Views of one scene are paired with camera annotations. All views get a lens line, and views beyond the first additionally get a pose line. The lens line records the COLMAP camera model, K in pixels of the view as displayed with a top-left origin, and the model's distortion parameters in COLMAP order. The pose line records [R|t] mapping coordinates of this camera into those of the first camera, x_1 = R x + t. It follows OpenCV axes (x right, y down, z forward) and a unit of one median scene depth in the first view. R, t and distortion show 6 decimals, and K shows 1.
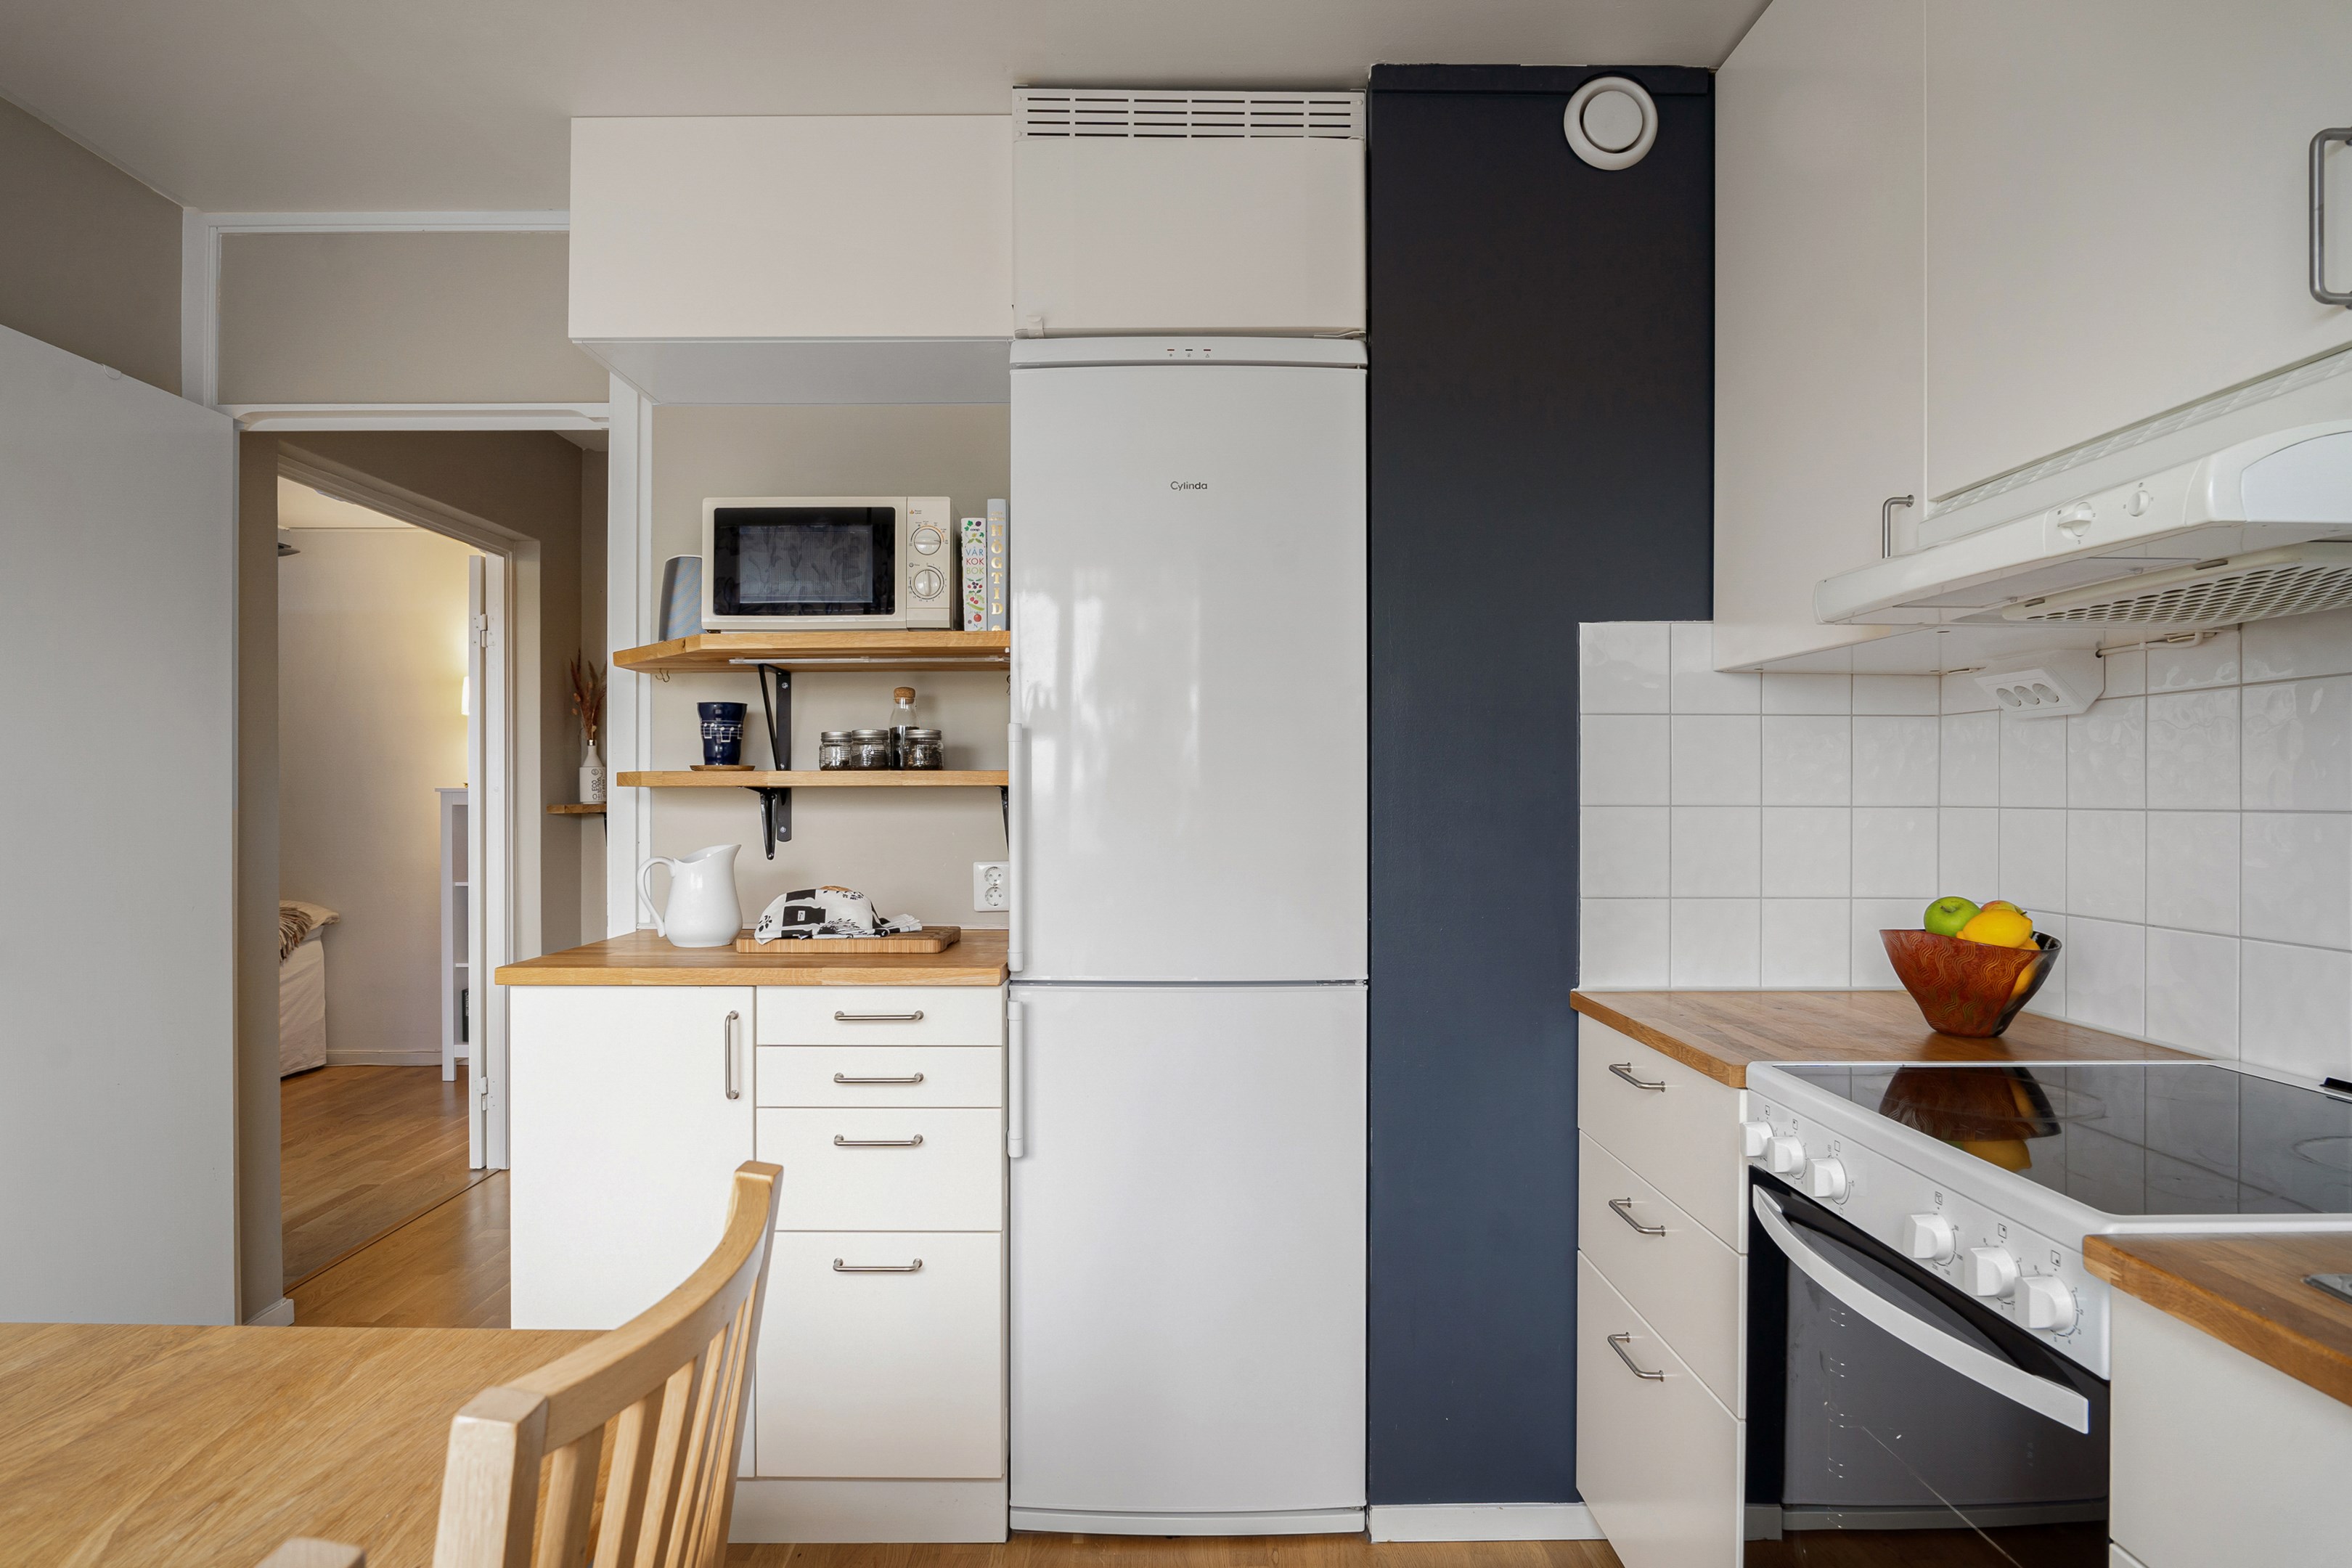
lens RADIAL K [[1338.1, 0, 1176.0], [0, 1338.1, 784.0], [0, 0, 1]] dist [0.003302, 0.000390]
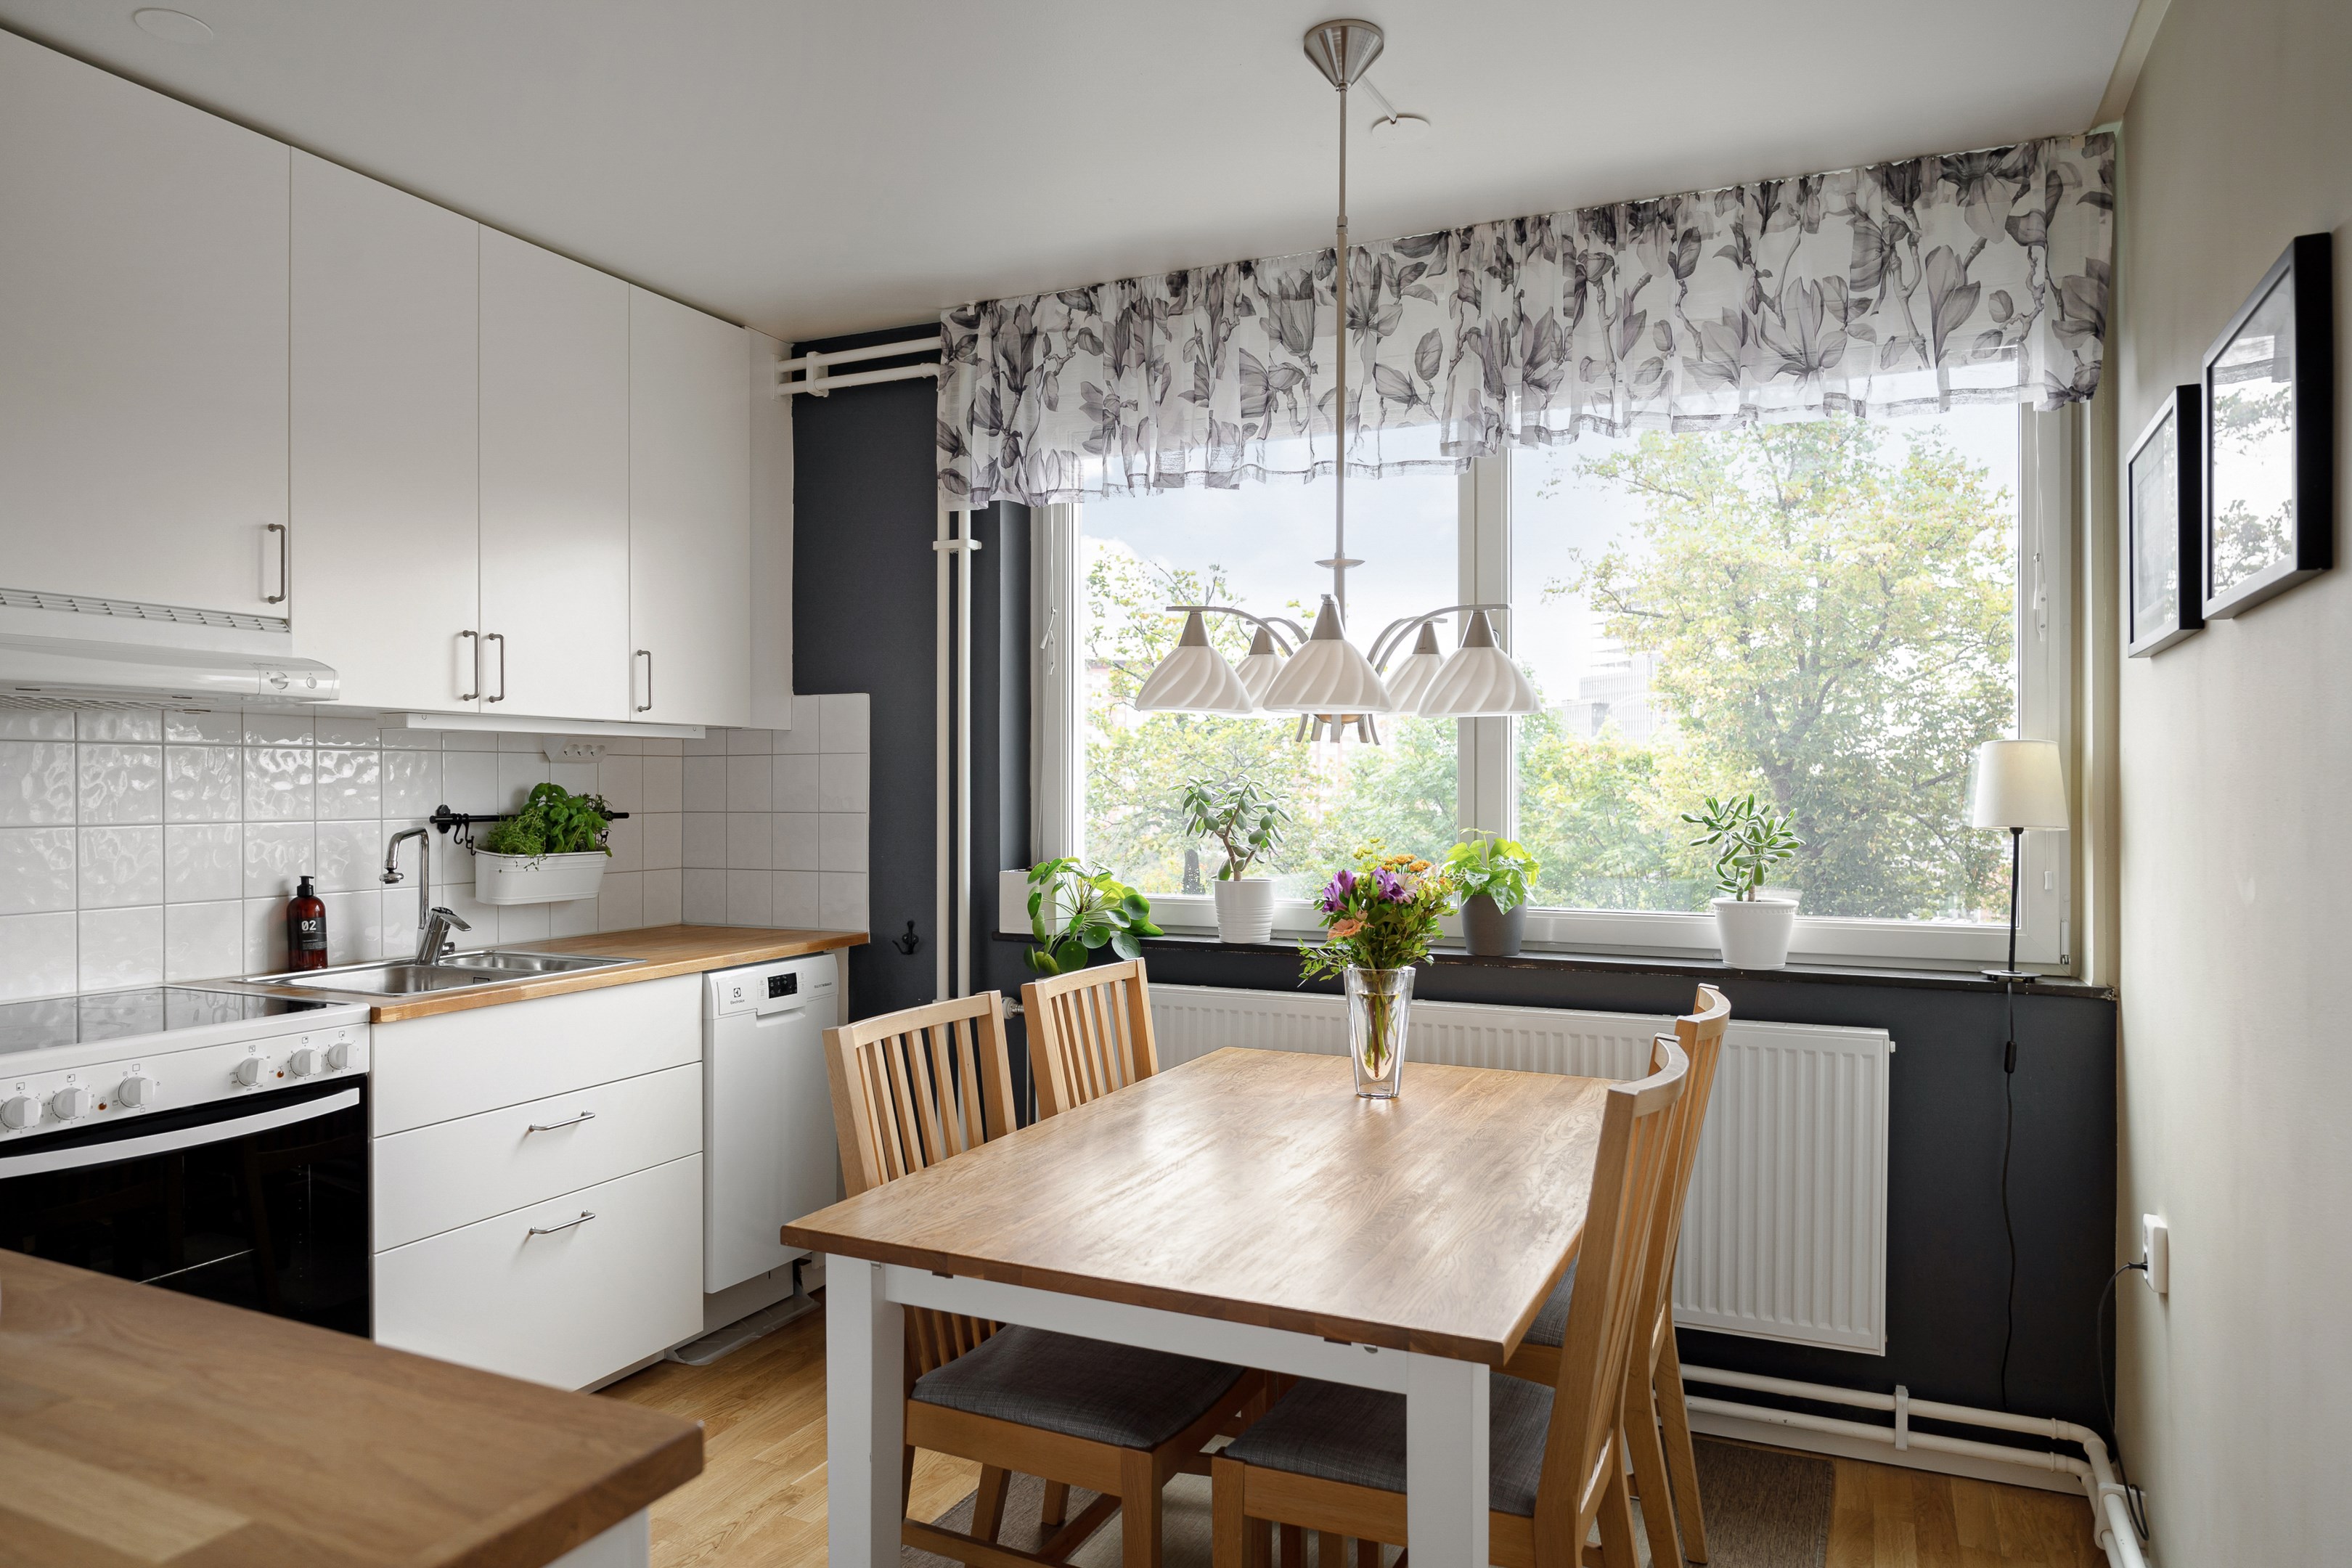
lens RADIAL K [[1507.3, 0, 1176.0], [0, 1507.3, 784.0], [0, 0, 1]] dist [-0.000984, -0.000371]
pose [[-0.907410, -0.007518, 0.420179, -0.753863], [-0.010110, 0.999941, -0.003942, -0.023860], [-0.420125, -0.007825, -0.907433, 1.270114]]
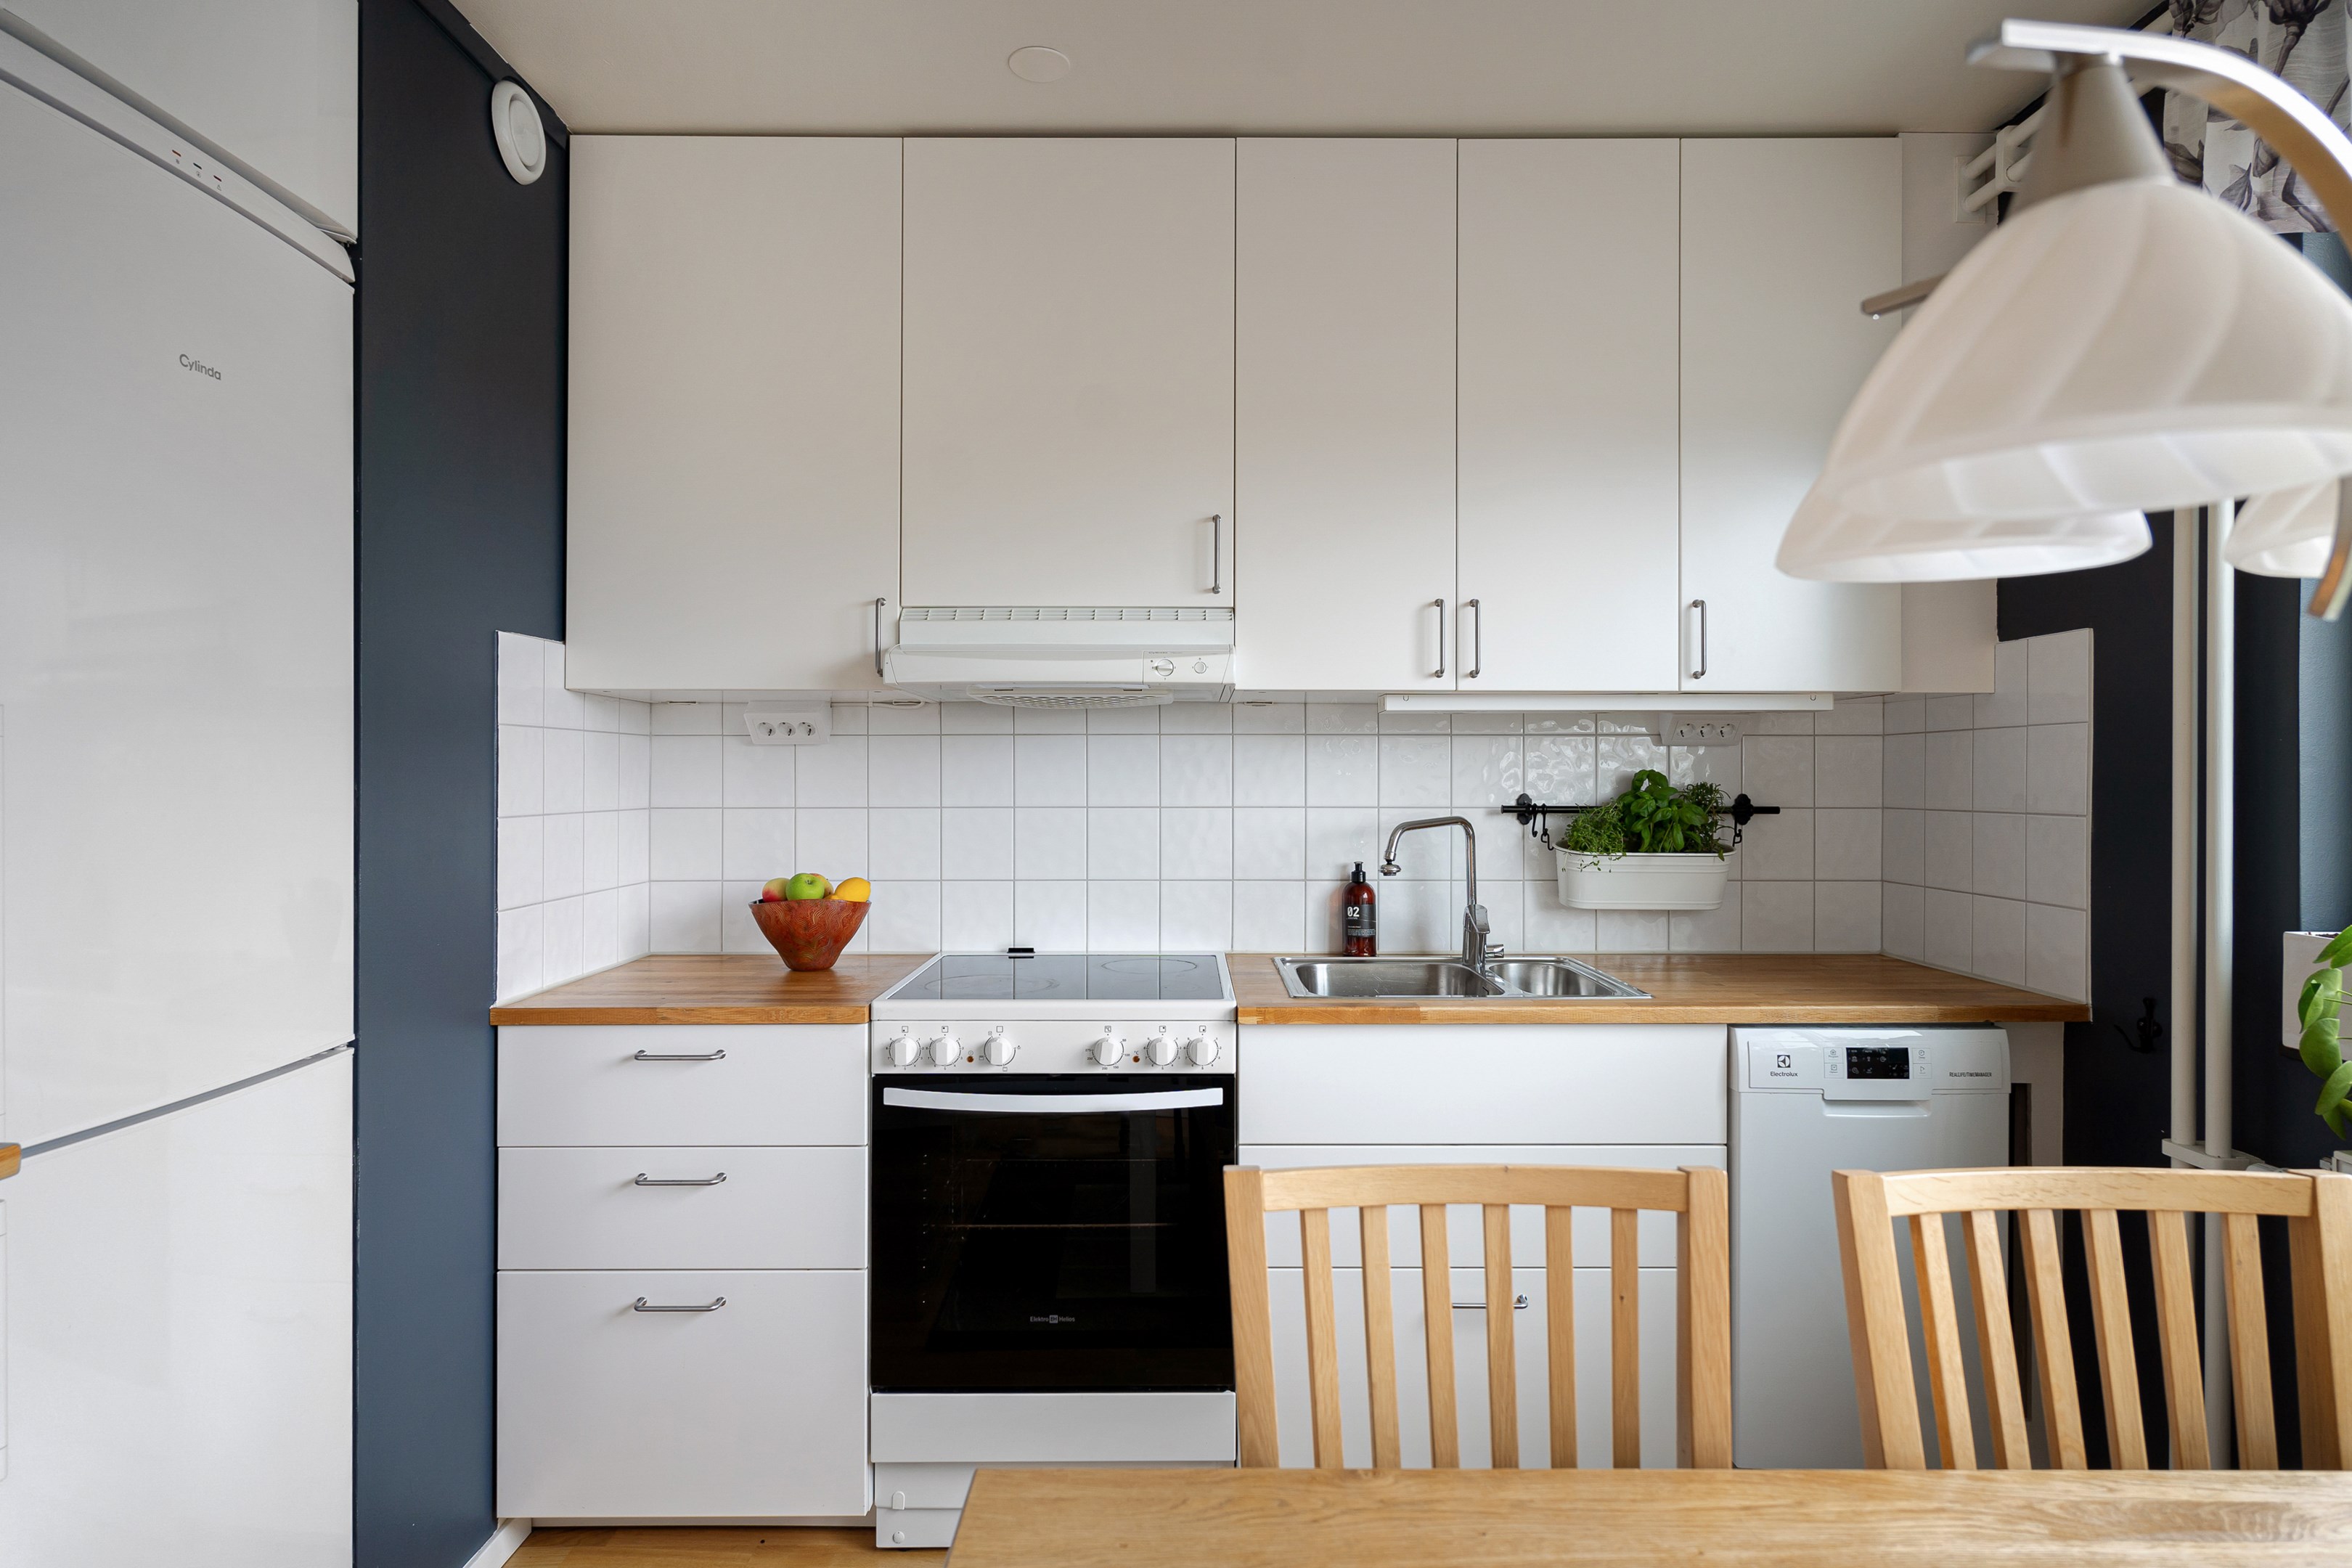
lens RADIAL K [[1307.7, 0, 1174.5], [0, 1307.7, 771.7], [0, 0, 1]] dist [0.000581, 0.000367]
pose [[-0.001908, -0.006547, 0.999977, -0.656465], [-0.008379, 0.999944, 0.006531, -0.026944], [-0.999963, -0.008367, -0.001963, 0.507756]]
